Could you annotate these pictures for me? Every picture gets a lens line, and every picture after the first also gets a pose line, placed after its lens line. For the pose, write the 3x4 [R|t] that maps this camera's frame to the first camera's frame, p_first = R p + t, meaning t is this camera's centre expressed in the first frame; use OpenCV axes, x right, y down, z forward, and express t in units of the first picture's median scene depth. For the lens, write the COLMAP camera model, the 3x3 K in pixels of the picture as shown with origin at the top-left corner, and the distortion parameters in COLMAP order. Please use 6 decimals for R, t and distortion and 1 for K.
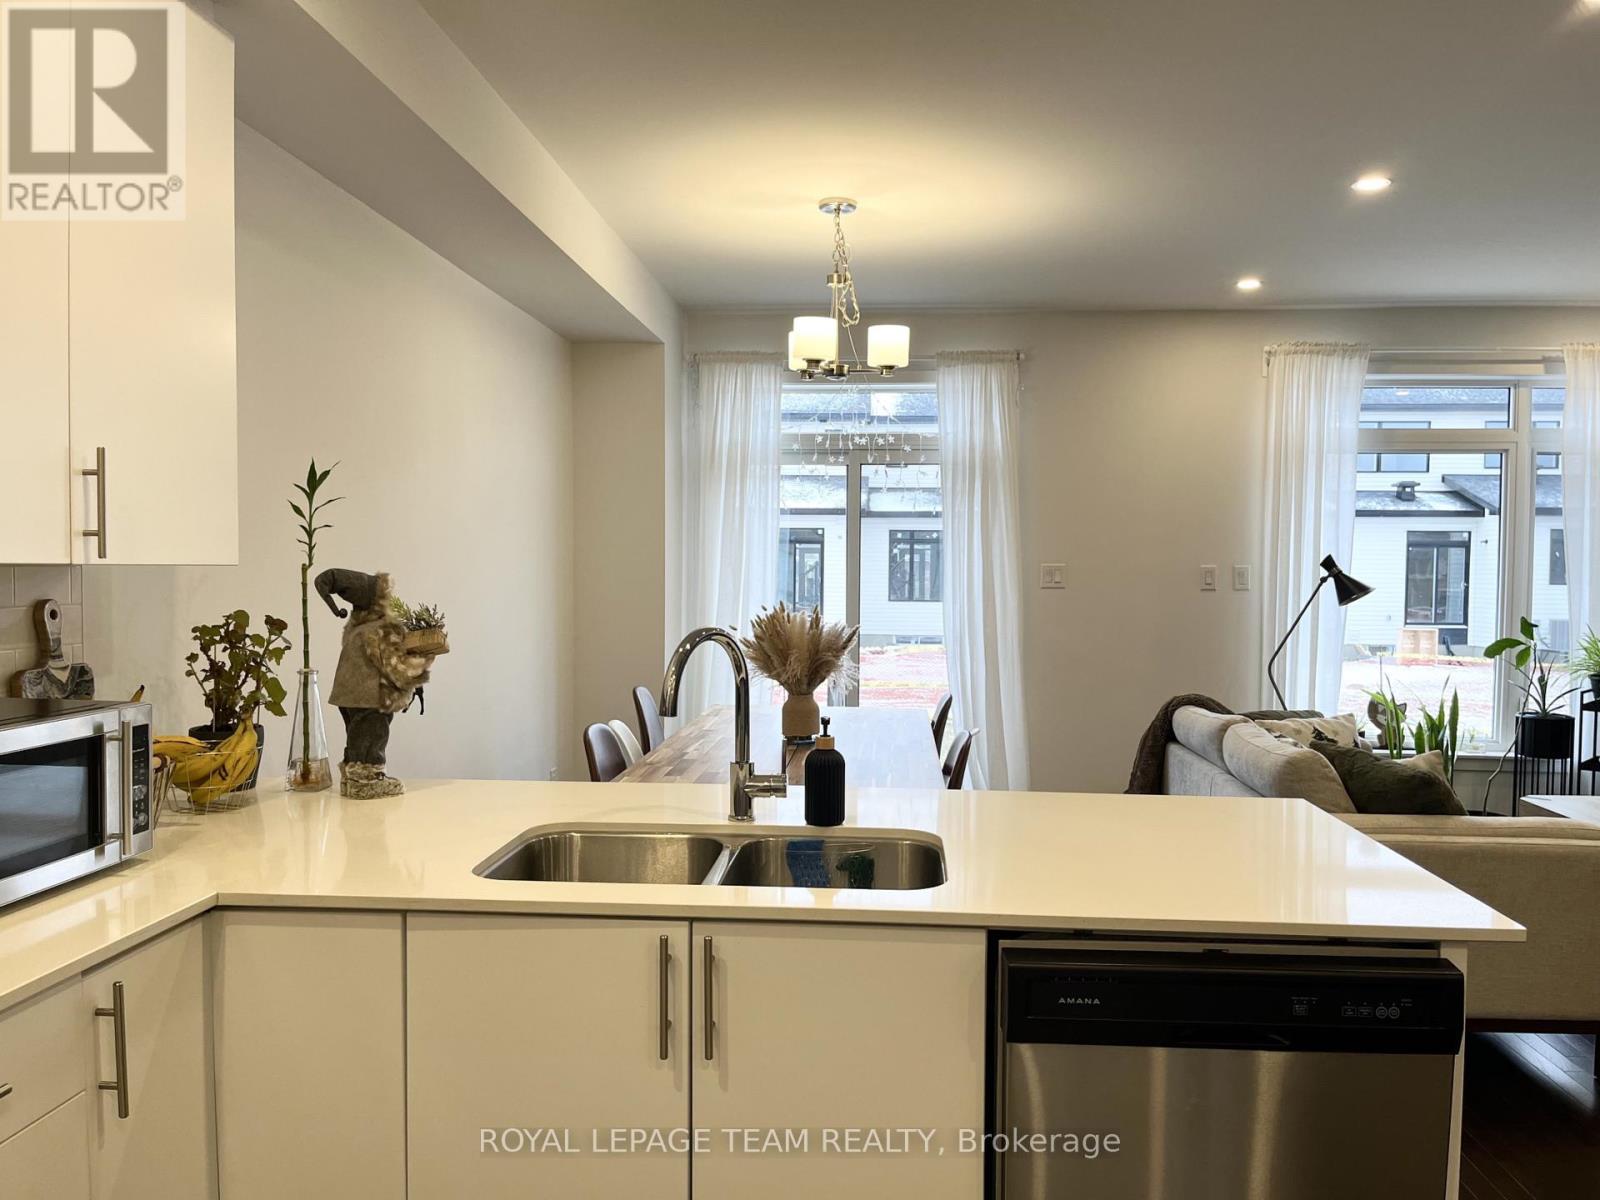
lens RADIAL K [[1202.5, 0, 812.0], [0, 1202.5, 616.3], [0, 0, 1]] dist [0.045938, -0.066471]
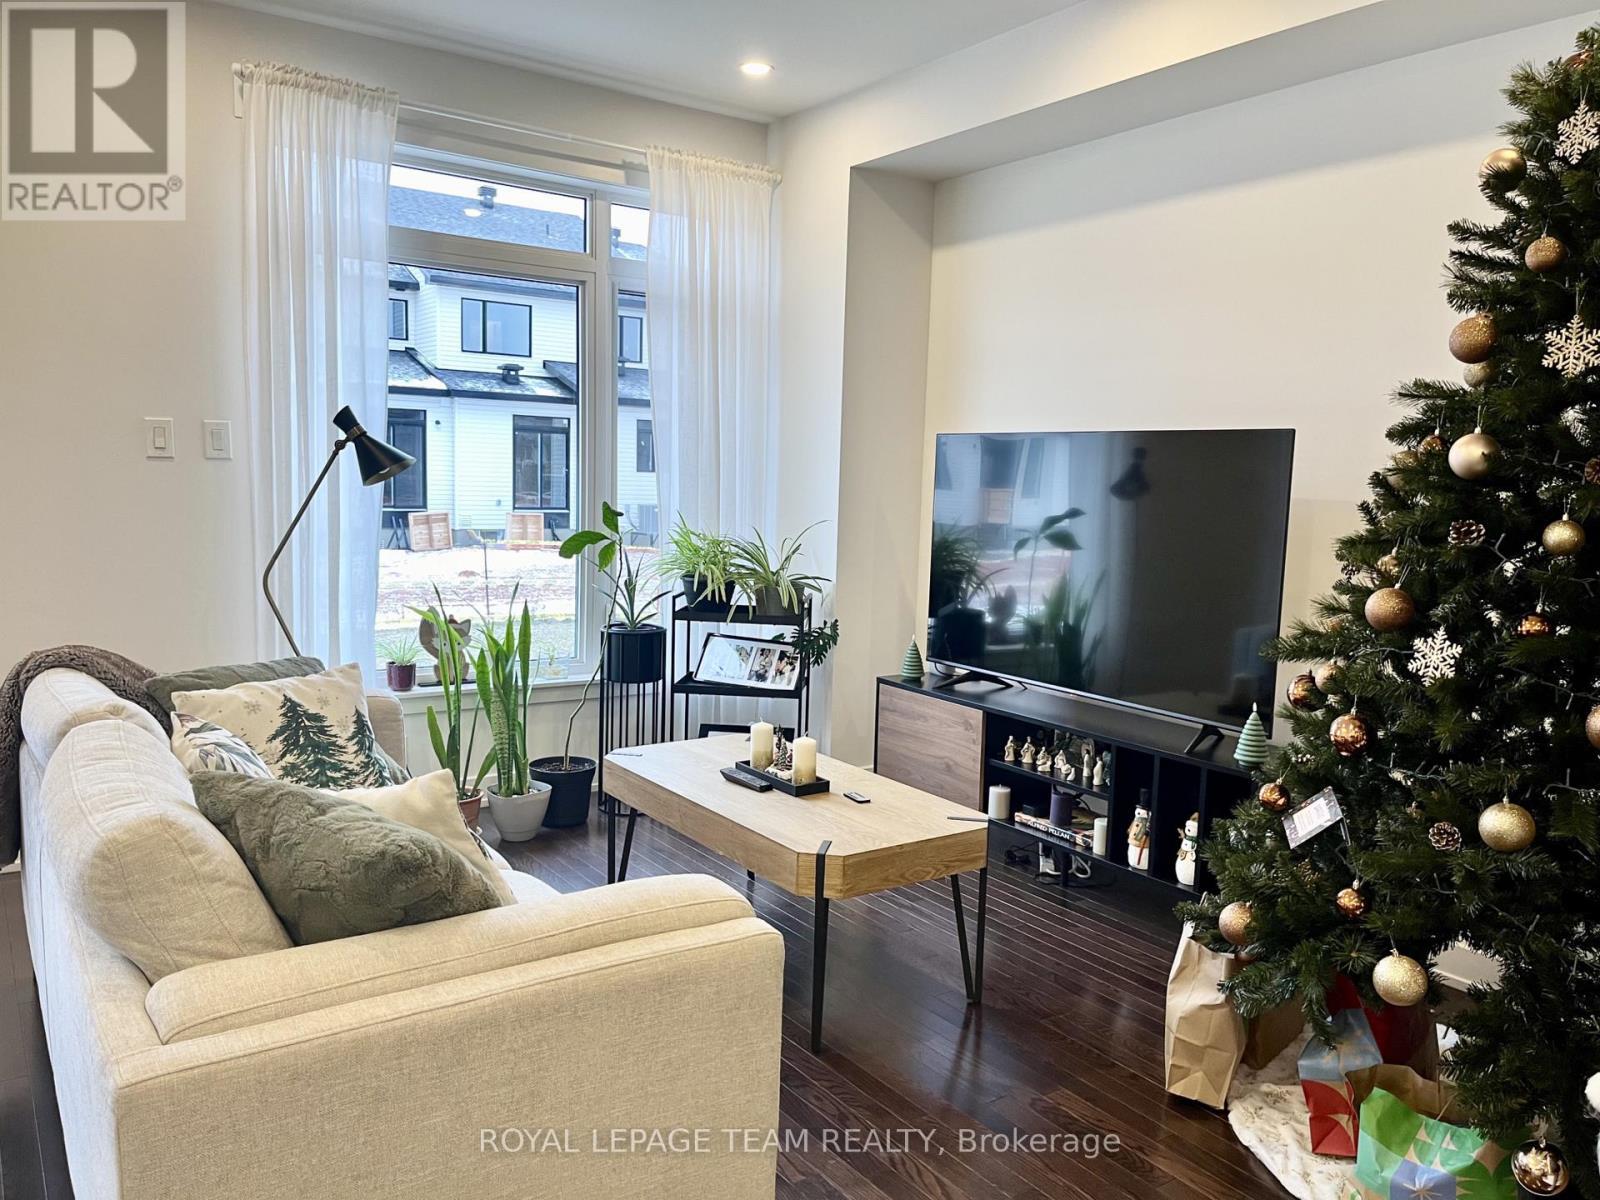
lens RADIAL K [[1202.5, 0, 816.7], [0, 1202.5, 611.5], [0, 0, 1]] dist [0.045938, -0.066471]
pose [[0.769004, -0.060120, 0.636411, 0.193725], [0.001994, 0.995788, 0.091659, 0.000157], [-0.639241, -0.069217, 0.765885, 0.316955]]
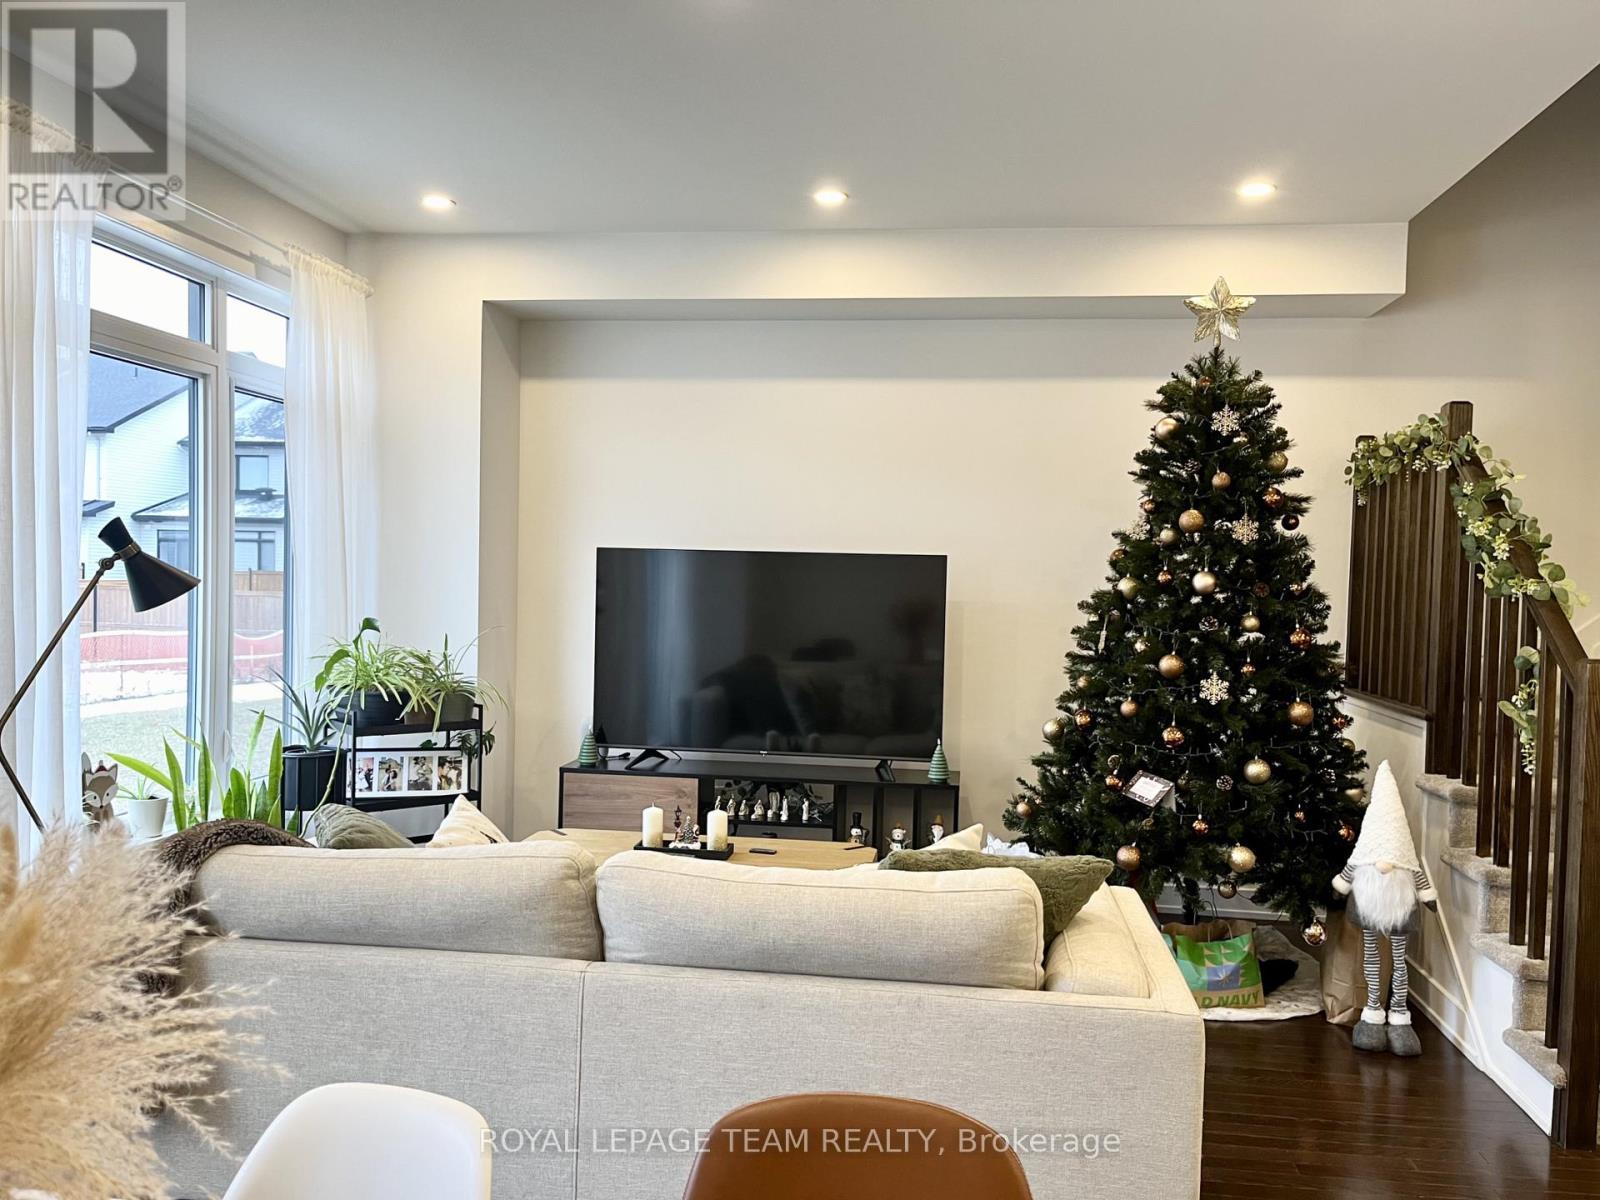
lens RADIAL K [[1202.5, 0, 808.6], [0, 1202.5, 614.2], [0, 0, 1]] dist [0.045938, -0.066471]
pose [[0.056099, -0.038771, 0.997672, -0.103283], [0.016390, 0.999147, 0.037907, -0.022673], [-0.998291, 0.014225, 0.056686, 0.638713]]
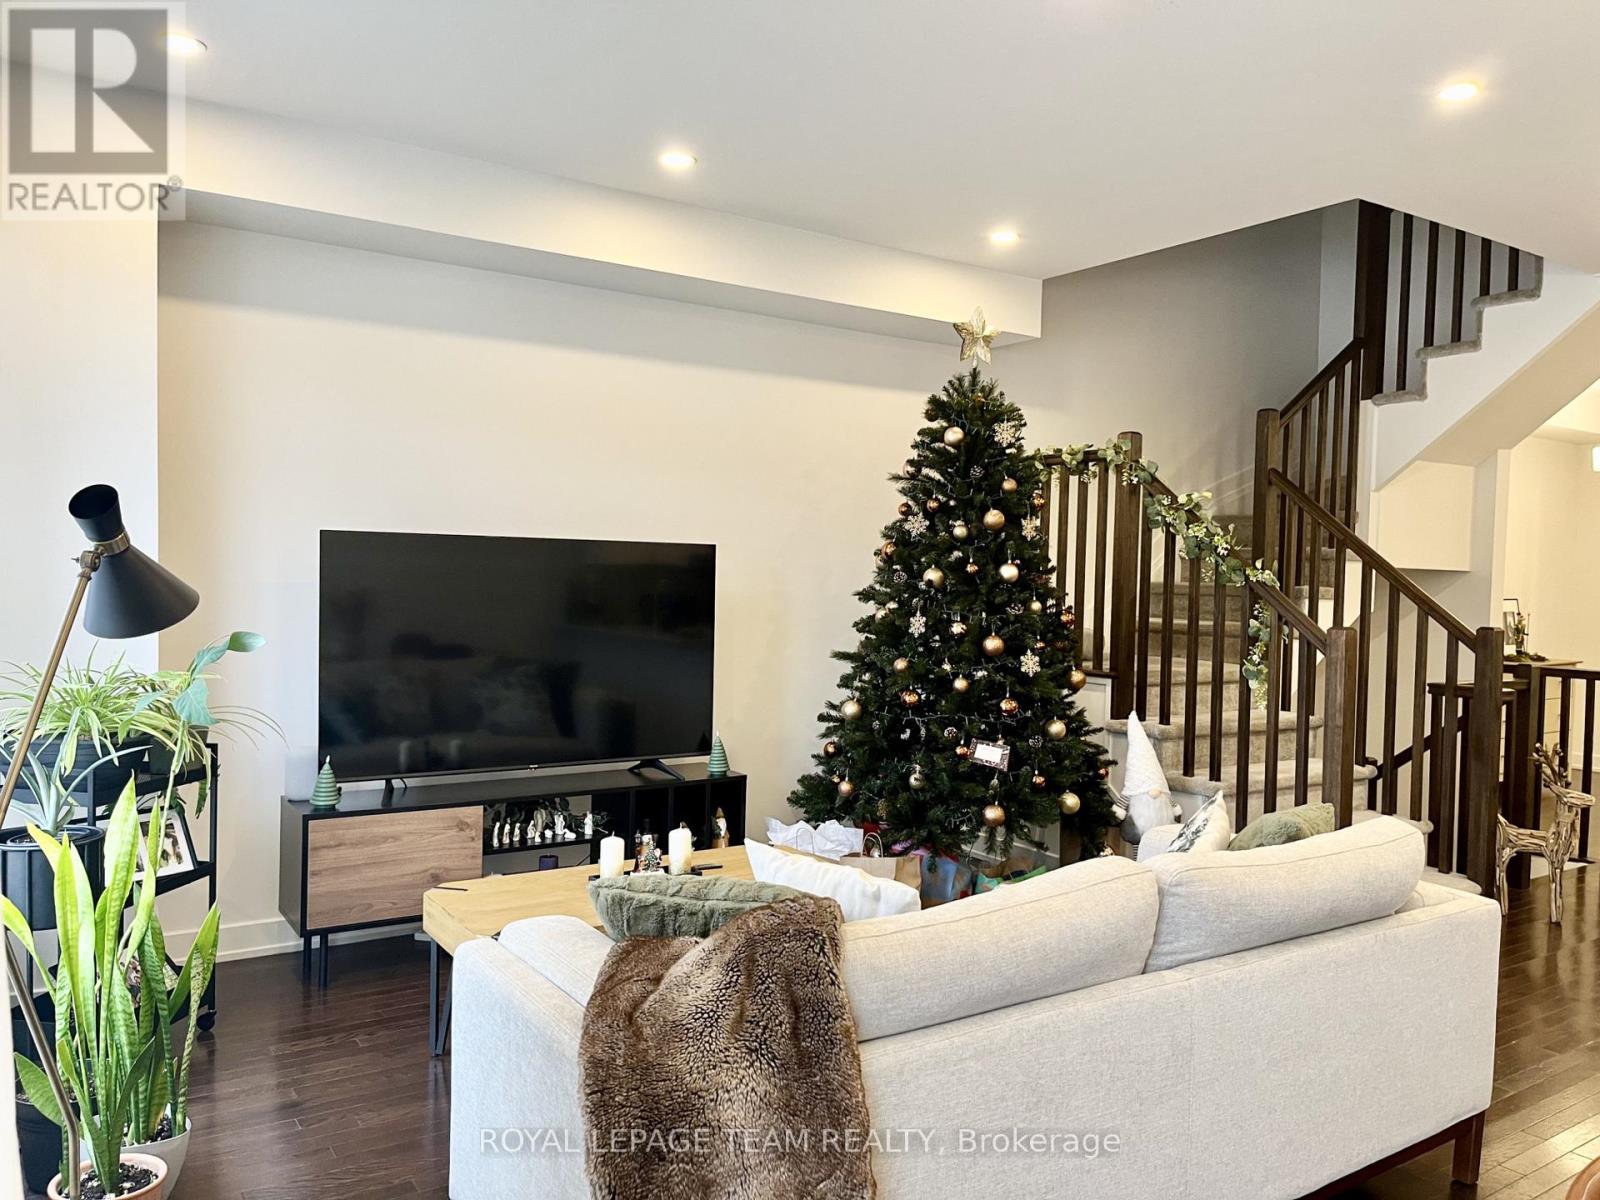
lens RADIAL K [[1202.5, 0, 817.7], [0, 1202.5, 608.0], [0, 0, 1]] dist [0.045938, -0.066471]
pose [[-0.611027, -0.044936, 0.790333, 0.032409], [0.006284, 0.998081, 0.061607, -0.036694], [-0.791585, 0.042610, -0.609572, 1.017581]]
